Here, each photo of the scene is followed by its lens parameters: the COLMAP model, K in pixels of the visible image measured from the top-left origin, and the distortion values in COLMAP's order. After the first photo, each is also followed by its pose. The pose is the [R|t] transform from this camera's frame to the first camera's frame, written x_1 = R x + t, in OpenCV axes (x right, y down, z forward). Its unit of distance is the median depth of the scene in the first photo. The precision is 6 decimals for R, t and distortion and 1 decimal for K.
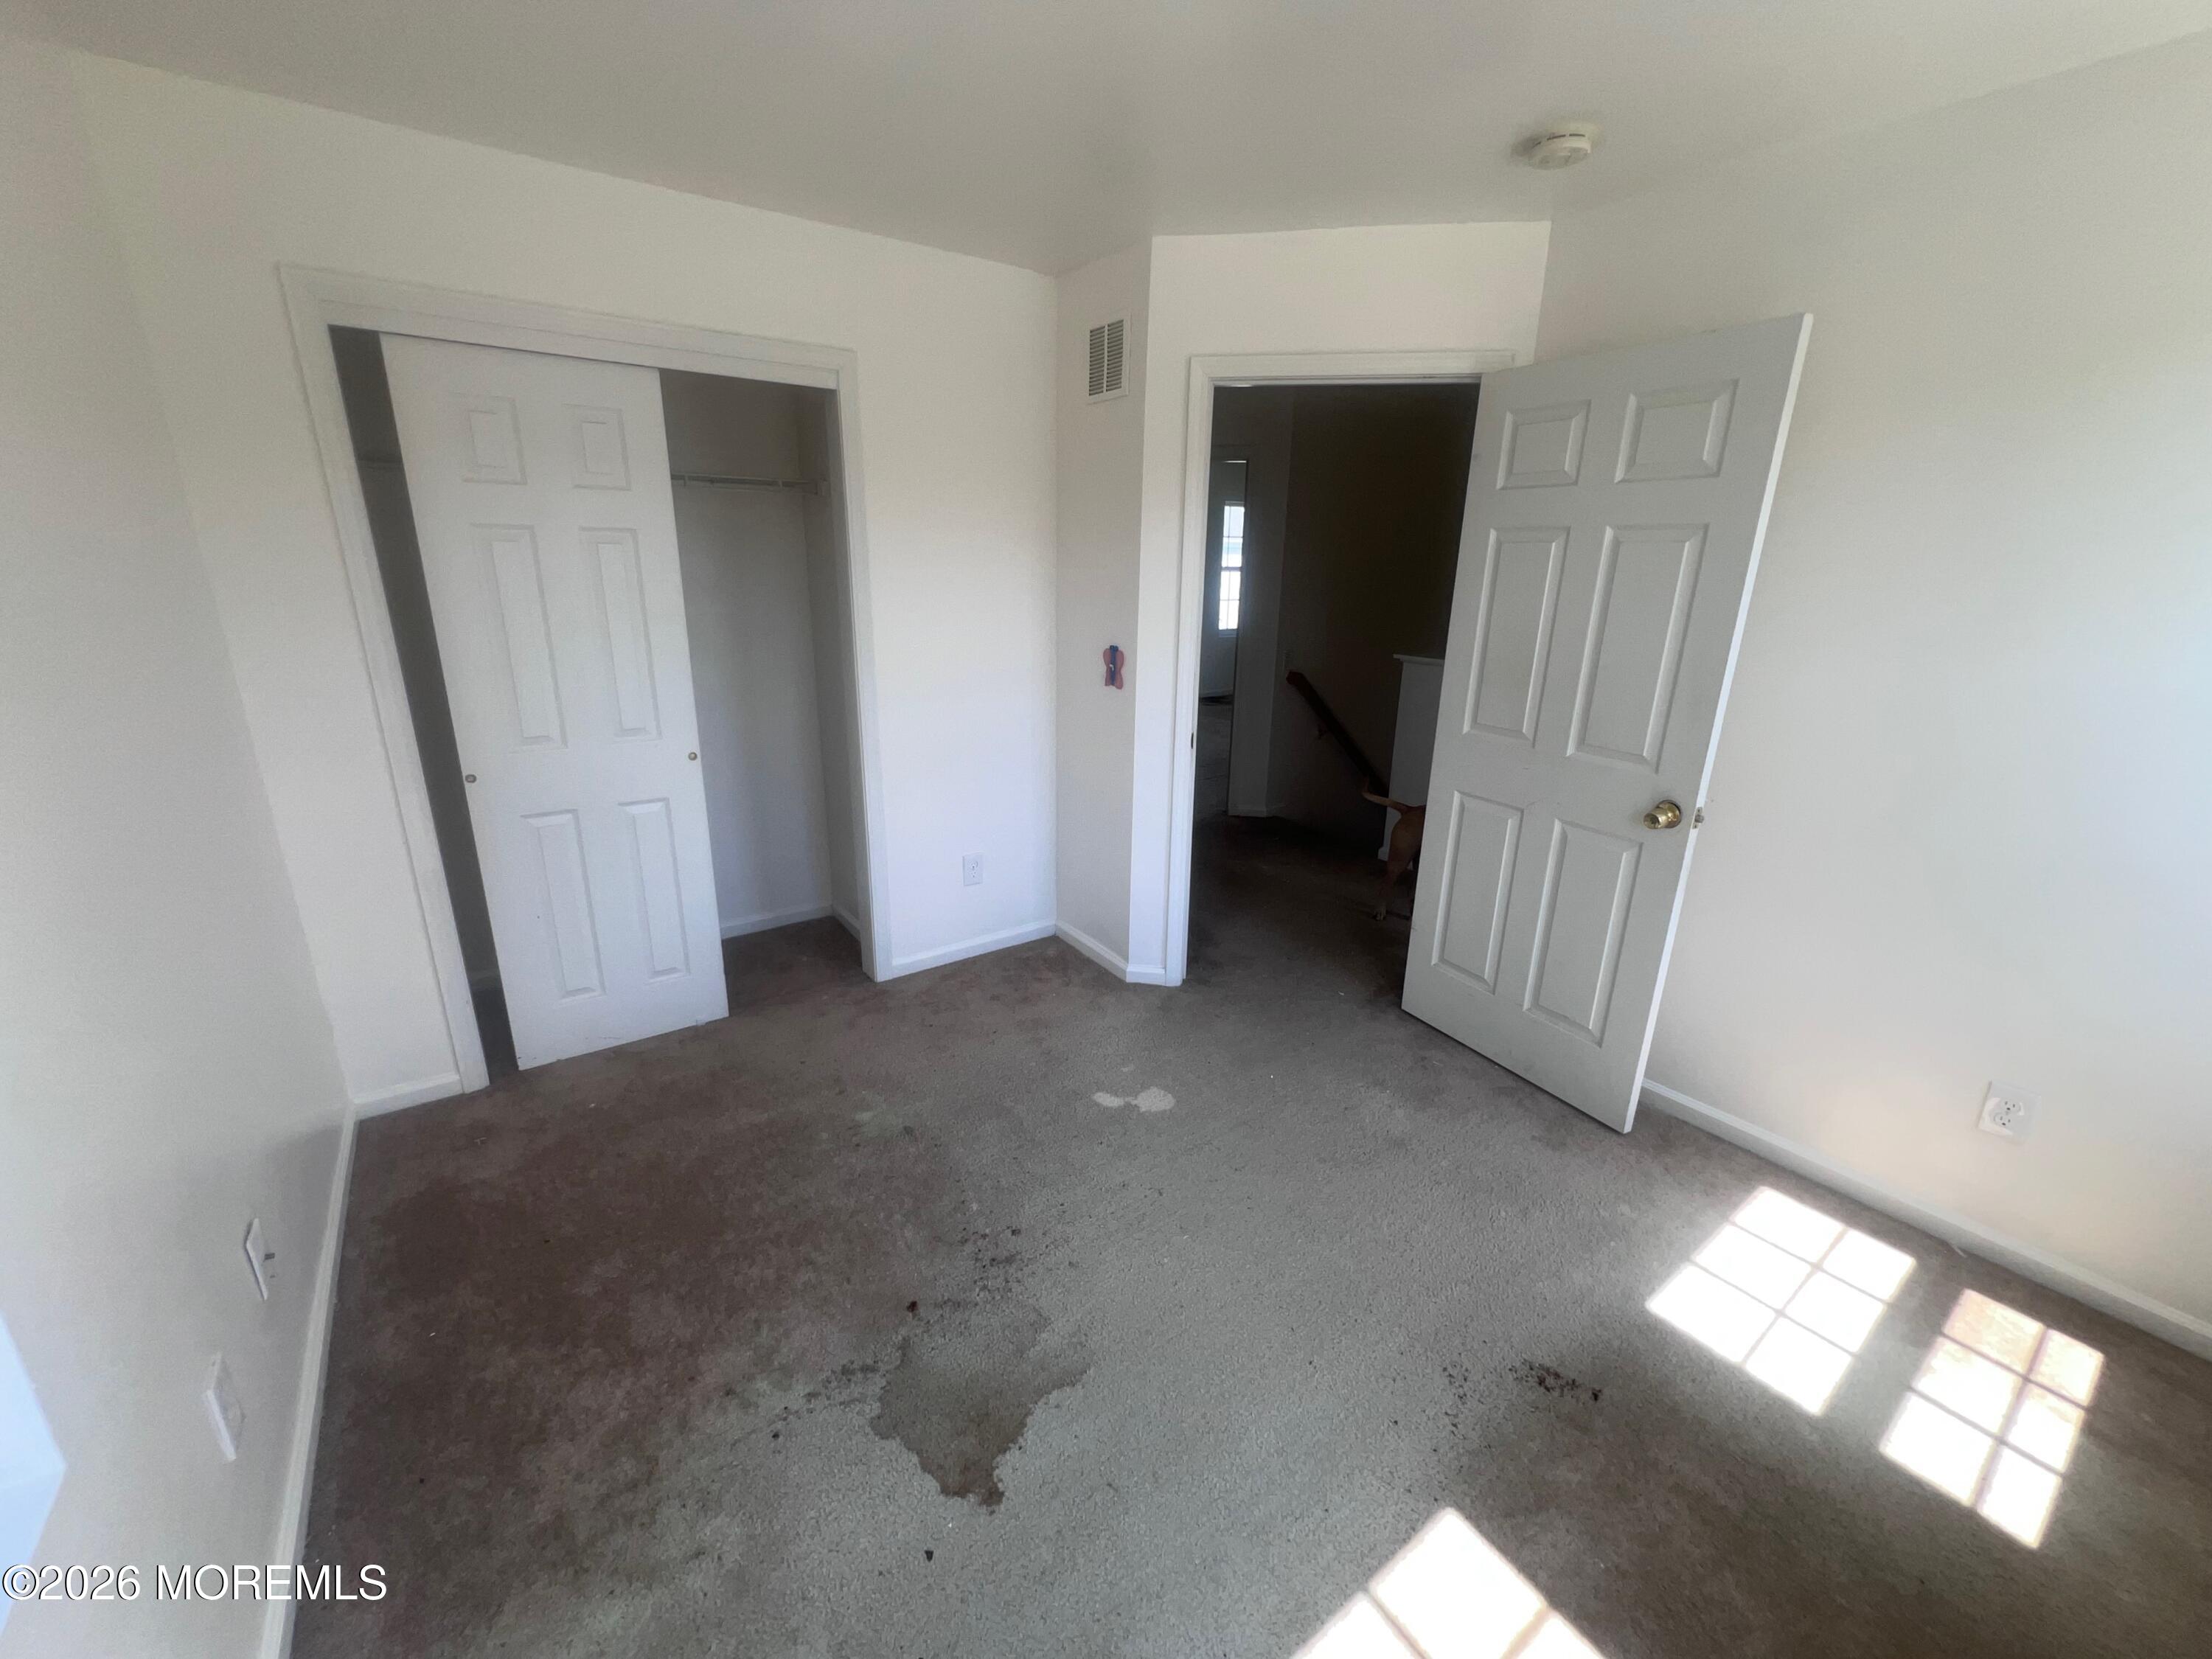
lens RADIAL K [[883.5, 0, 1106.0], [0, 883.5, 829.5], [0, 0, 1]] dist [0.000140, 0.000294]
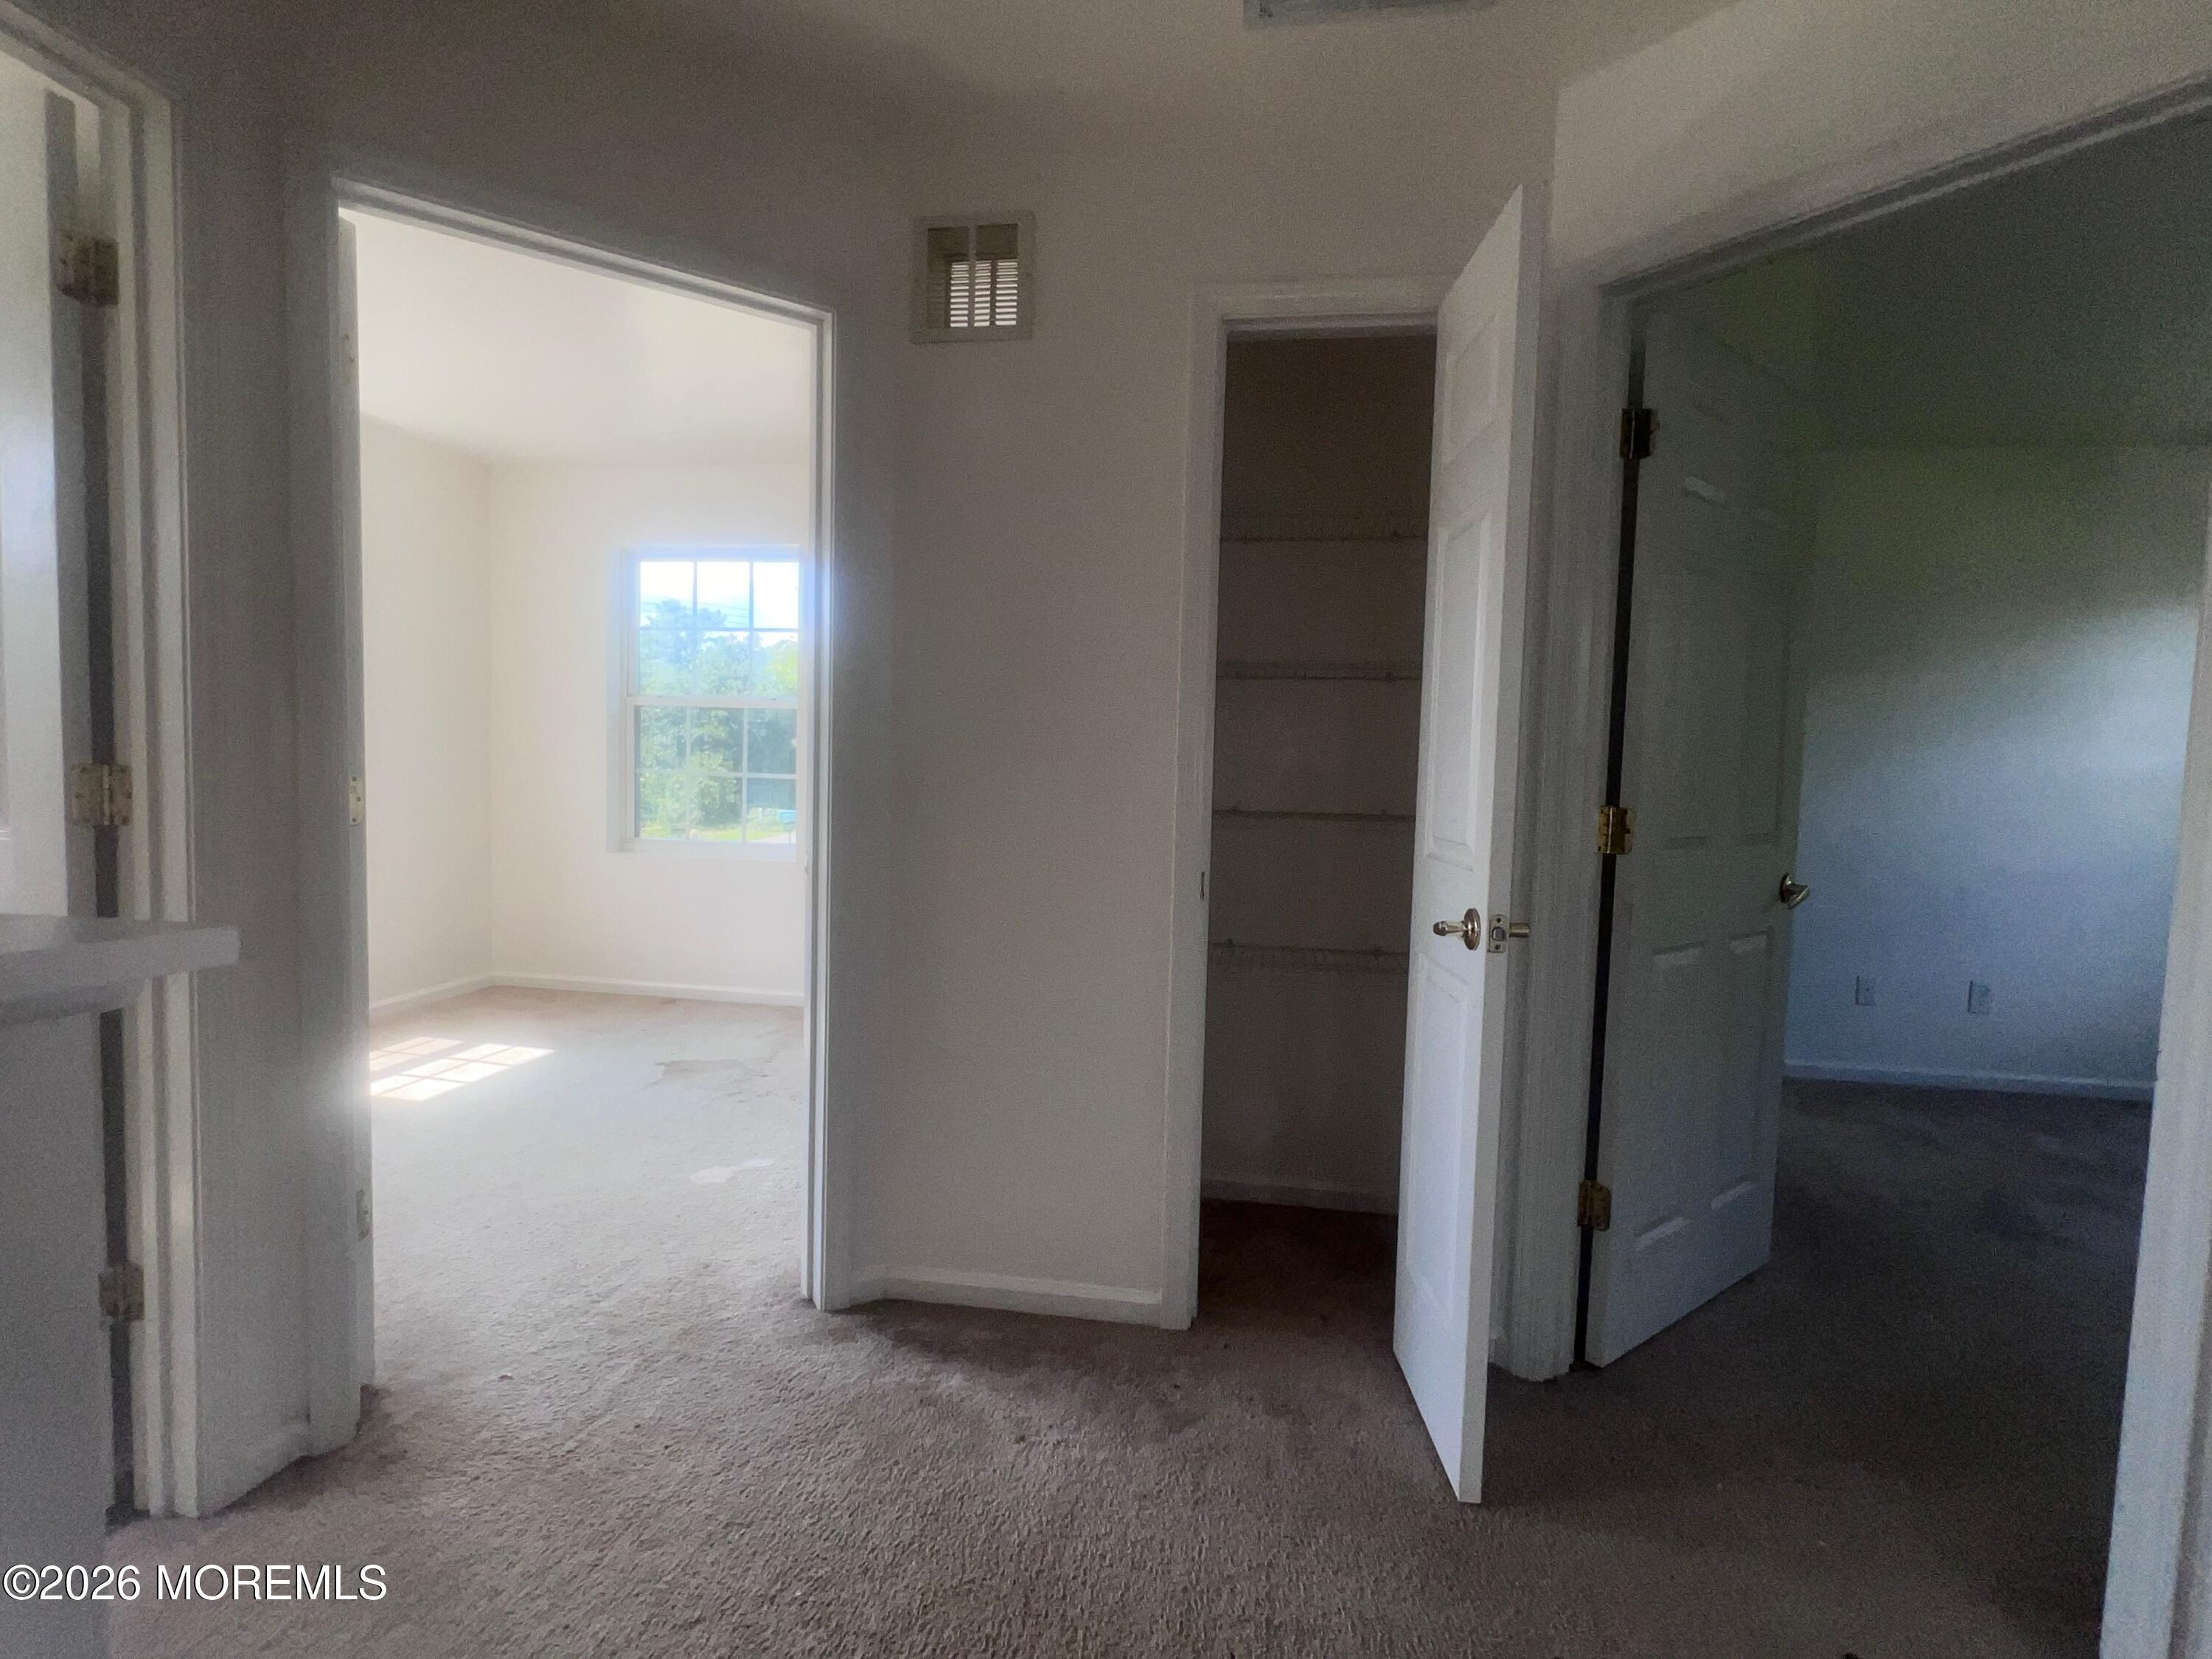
lens RADIAL K [[1089.4, 0, 1106.0], [0, 1089.4, 827.7], [0, 0, 1]] dist [0.000137, -0.000730]
pose [[-0.706719, 0.003643, -0.707485, 0.888829], [-0.246347, 0.936142, 0.250900, -0.662044], [0.663221, 0.351602, -0.660692, 2.956356]]
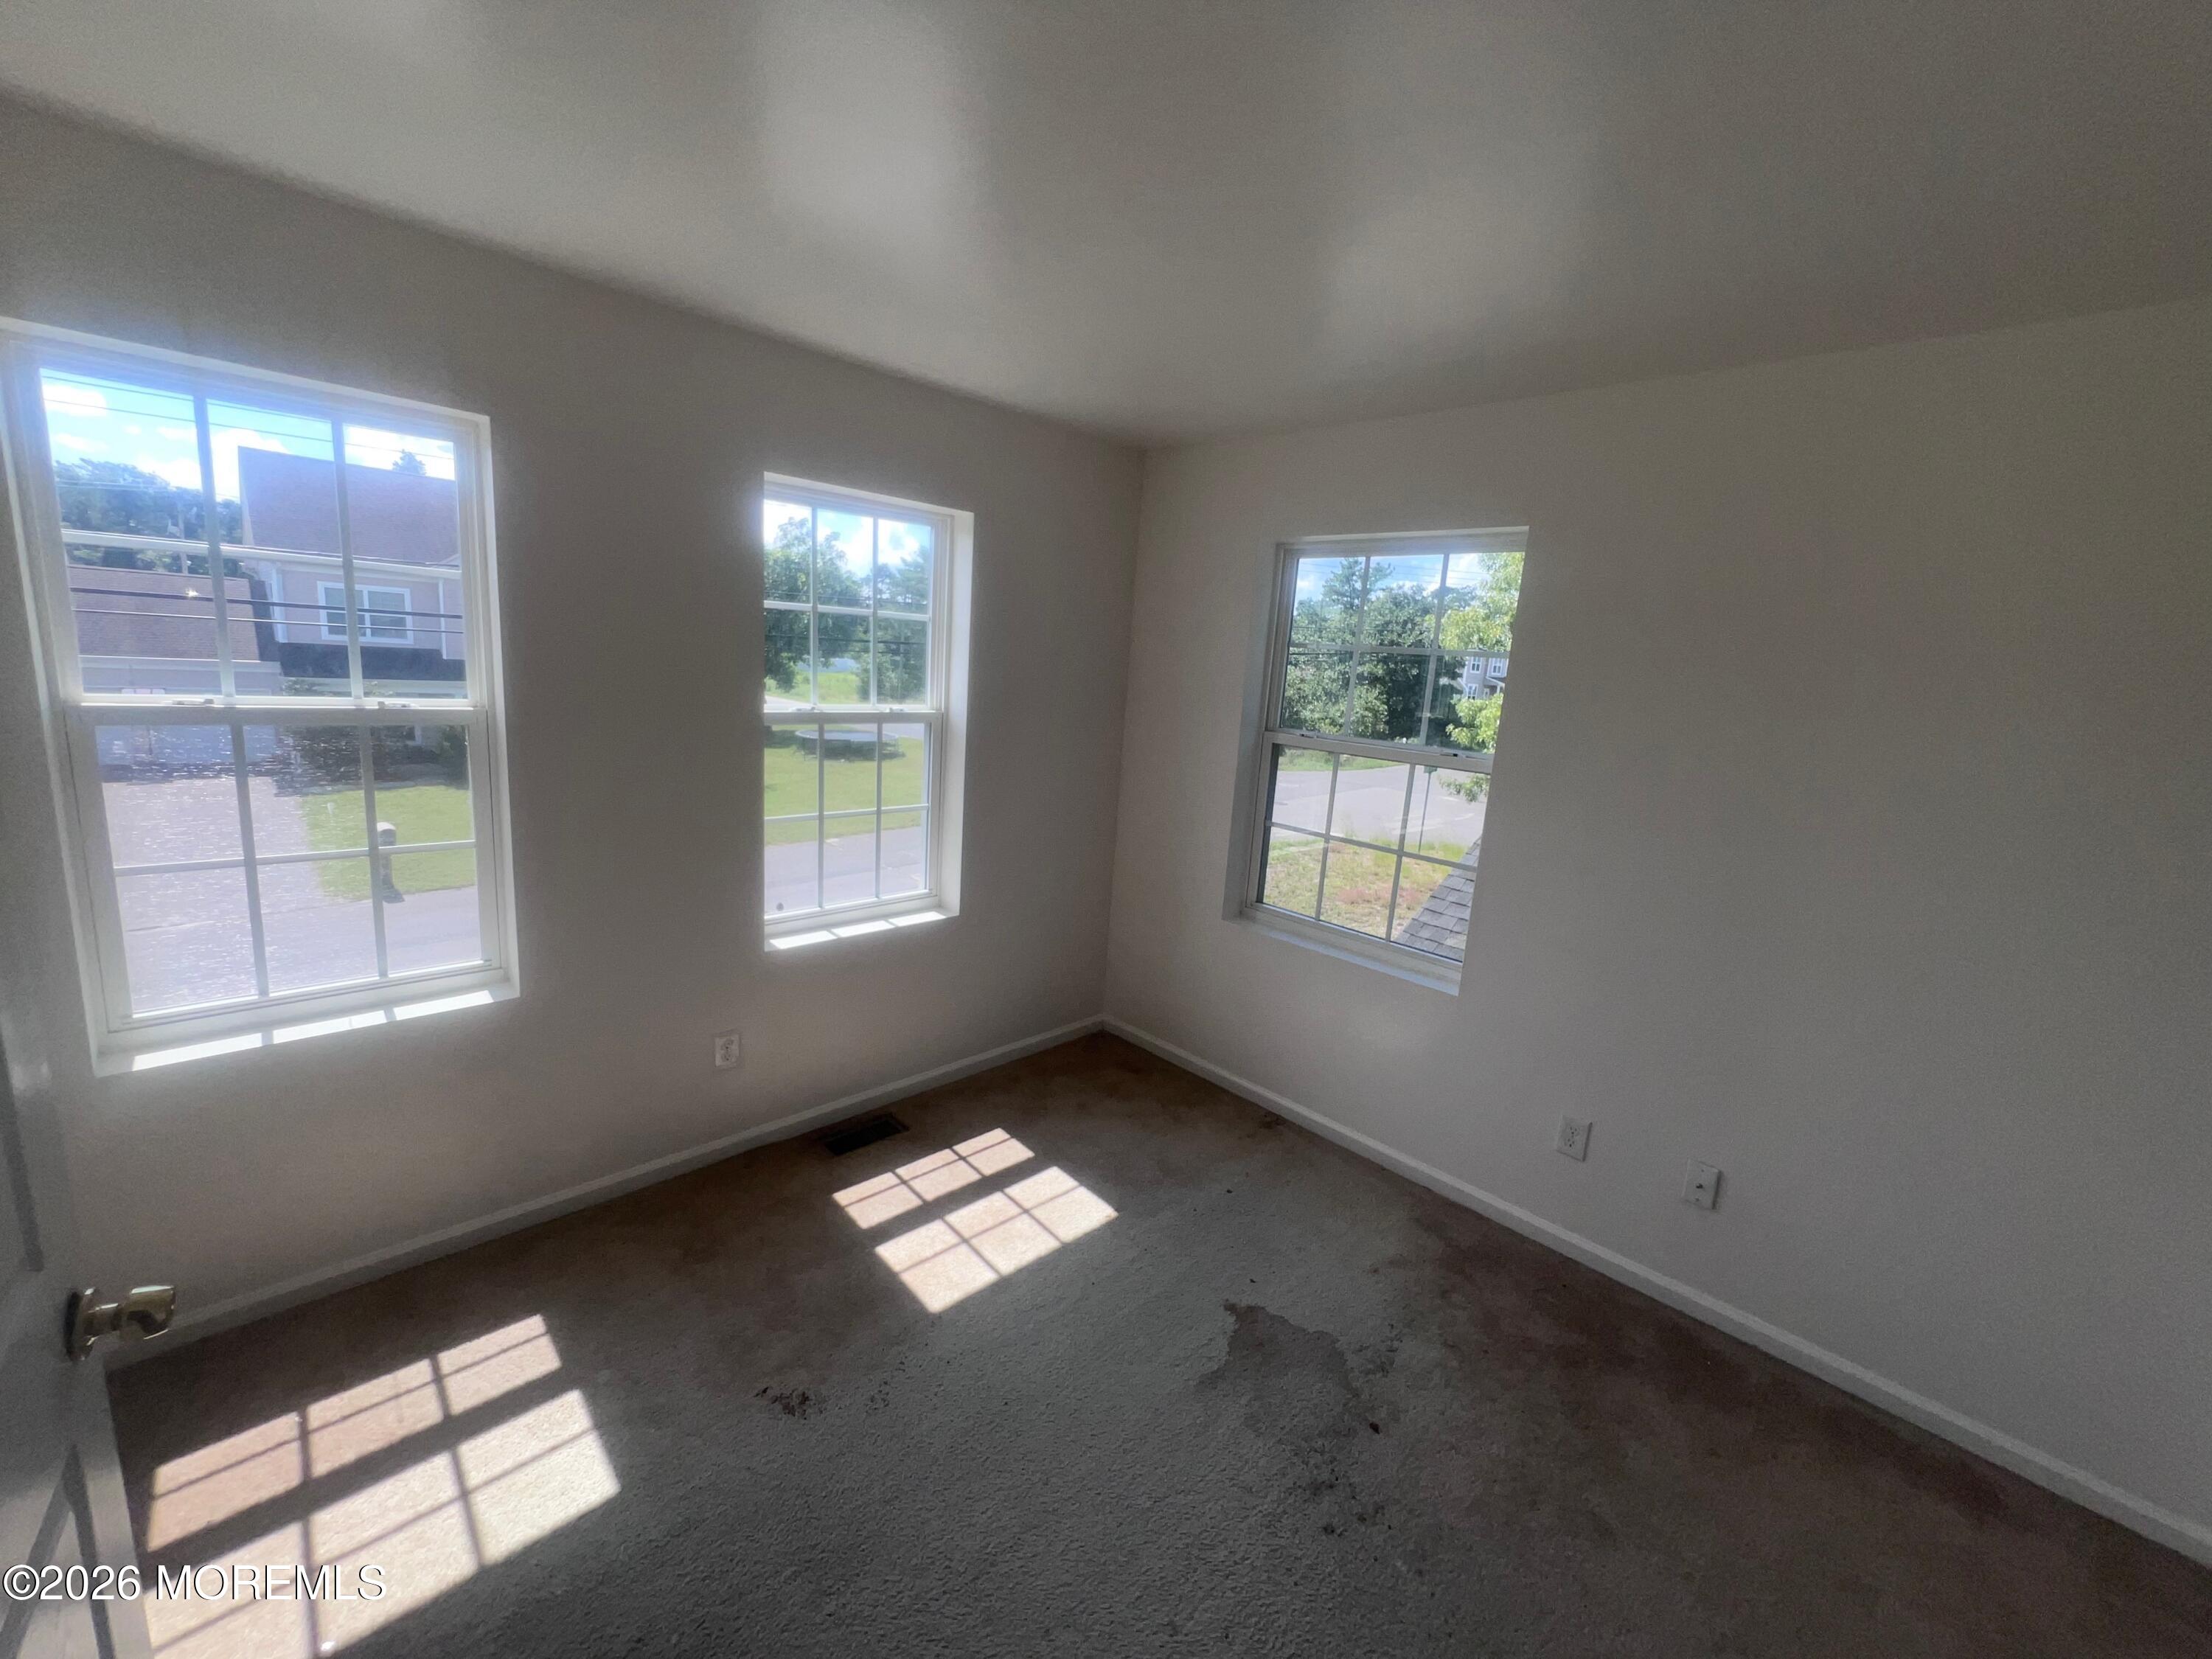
lens RADIAL K [[883.5, 0, 1106.0], [0, 883.5, 829.5], [0, 0, 1]] dist [0.000140, 0.000294]
pose [[-0.985260, -0.052595, -0.162777, 0.340982], [-0.123286, 0.877986, 0.462538, -0.596353], [0.118589, 0.475788, -0.871529, 1.719189]]
